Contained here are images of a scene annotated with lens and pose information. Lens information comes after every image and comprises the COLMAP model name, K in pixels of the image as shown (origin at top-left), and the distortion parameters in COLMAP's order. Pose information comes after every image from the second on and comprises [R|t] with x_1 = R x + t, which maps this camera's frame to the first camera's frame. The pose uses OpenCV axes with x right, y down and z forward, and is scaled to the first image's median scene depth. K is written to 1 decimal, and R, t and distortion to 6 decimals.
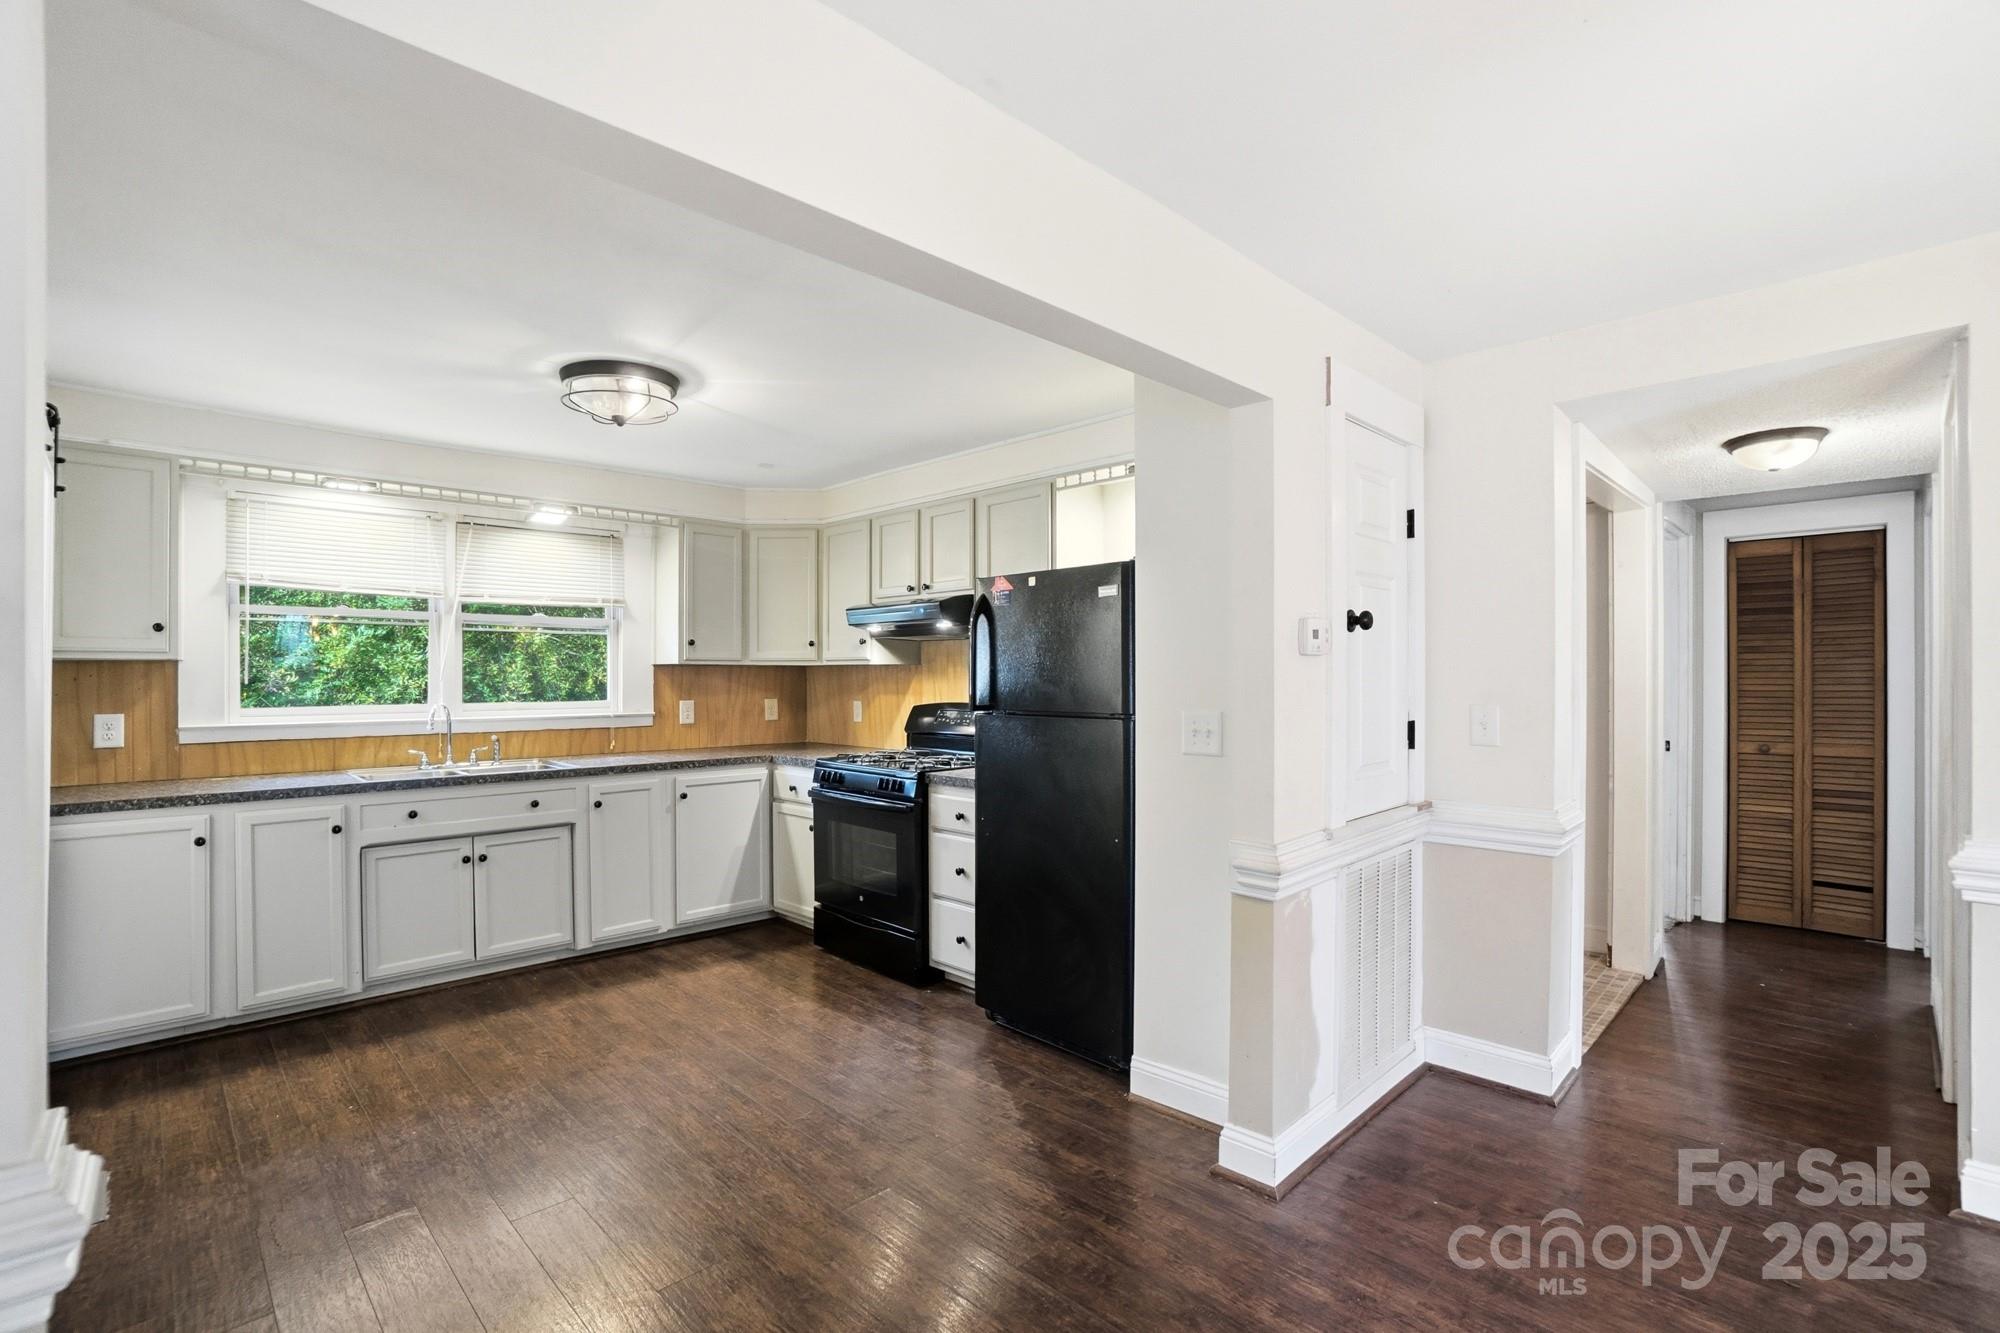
lens RADIAL K [[885.5, 0, 985.2], [0, 885.5, 669.2], [0, 0, 1]] dist [-0.027385, 0.000406]
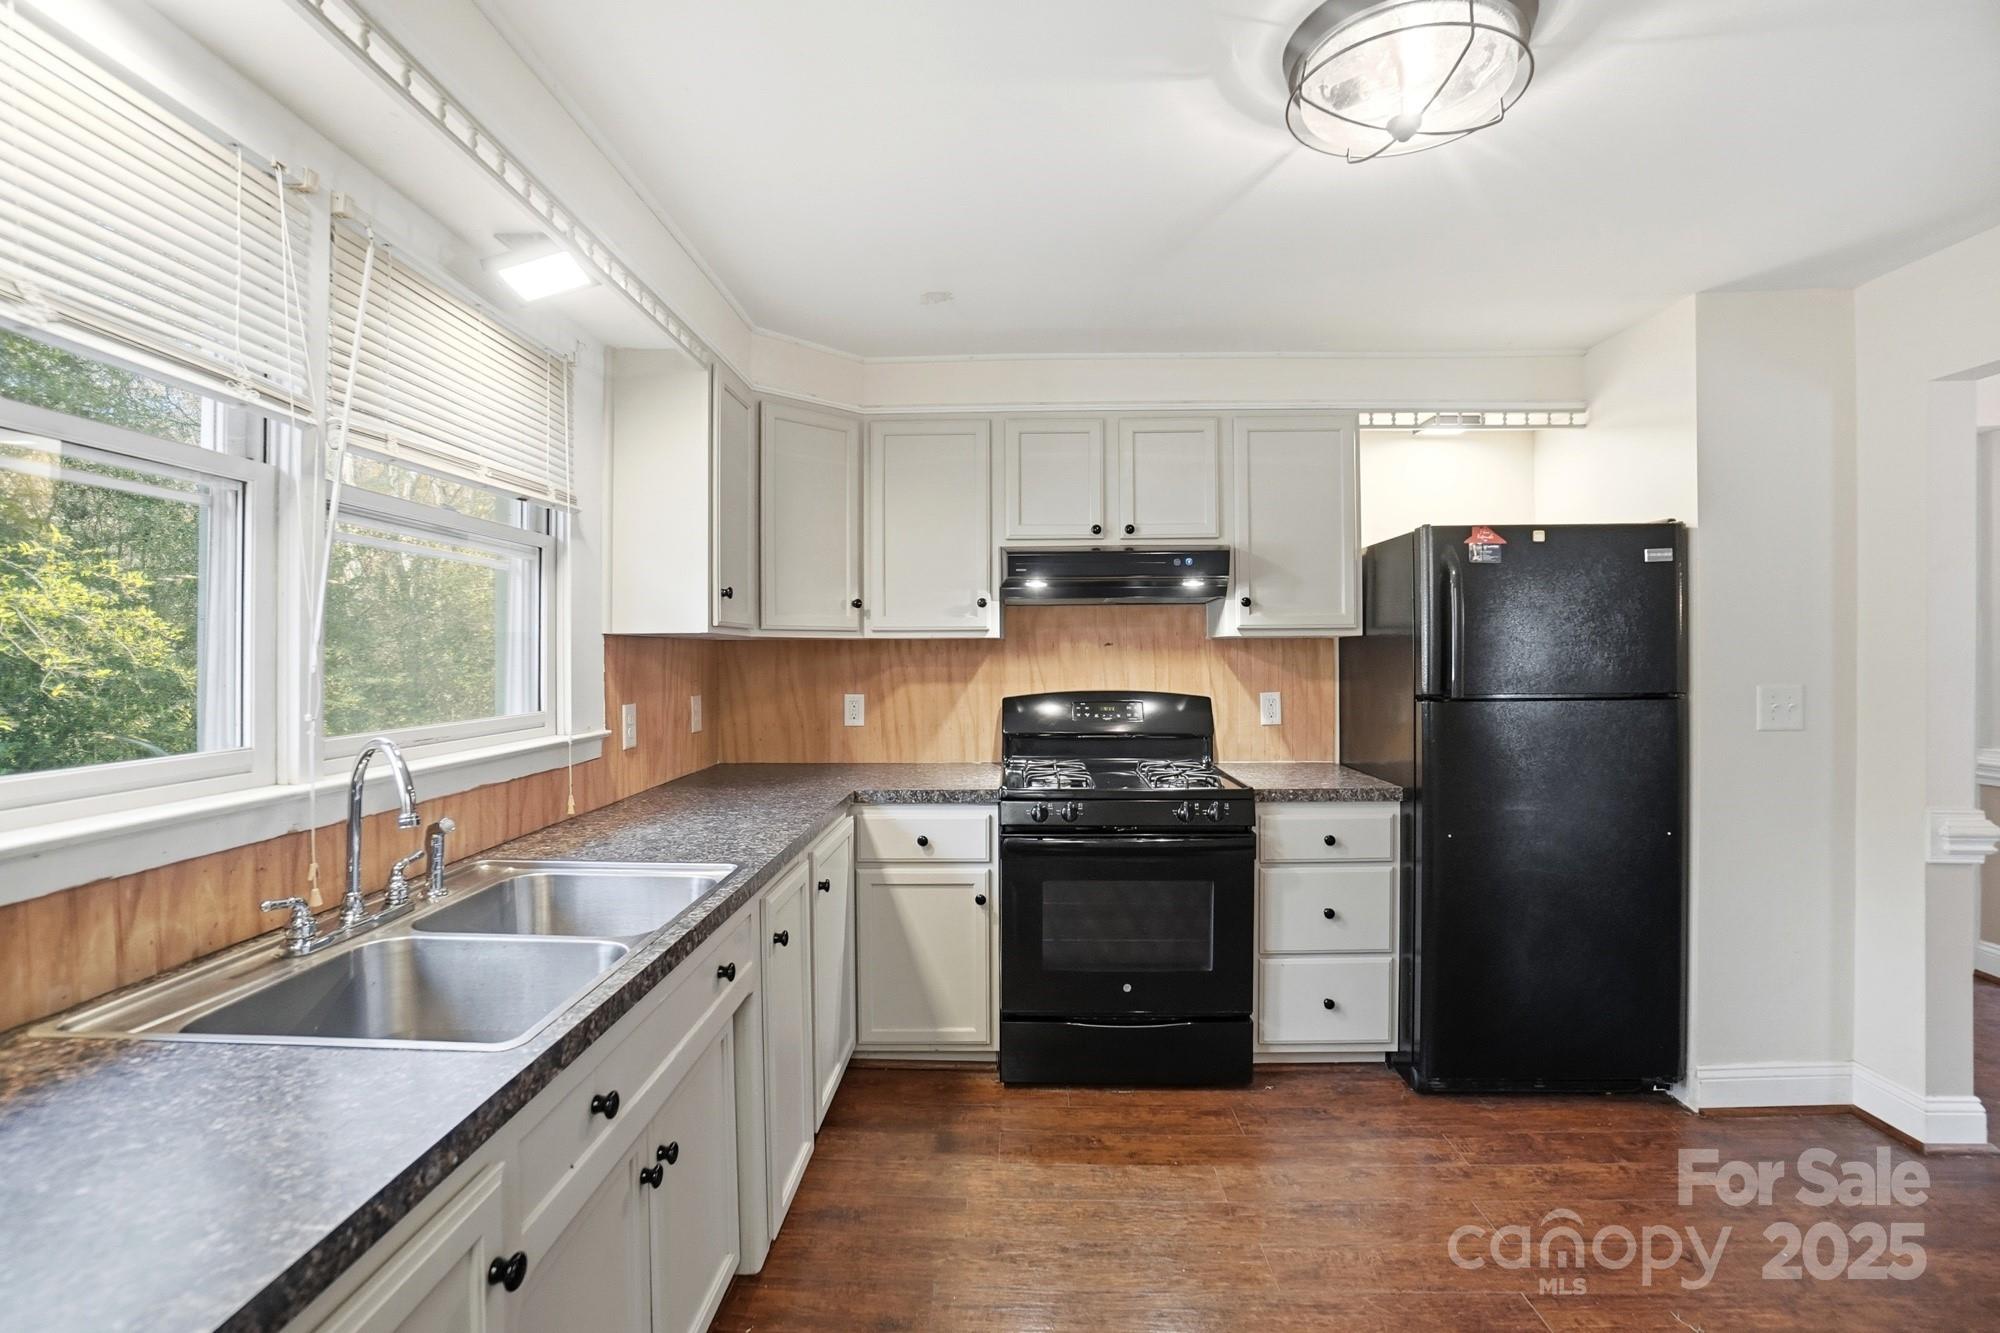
lens RADIAL K [[885.5, 0, 992.8], [0, 885.5, 650.6], [0, 0, 1]] dist [-0.027385, 0.000406]
pose [[0.722697, -0.002908, 0.691159, -0.845348], [0.002035, 0.999996, 0.002079, 0.004330], [-0.691162, -0.000096, 0.722700, 0.739798]]
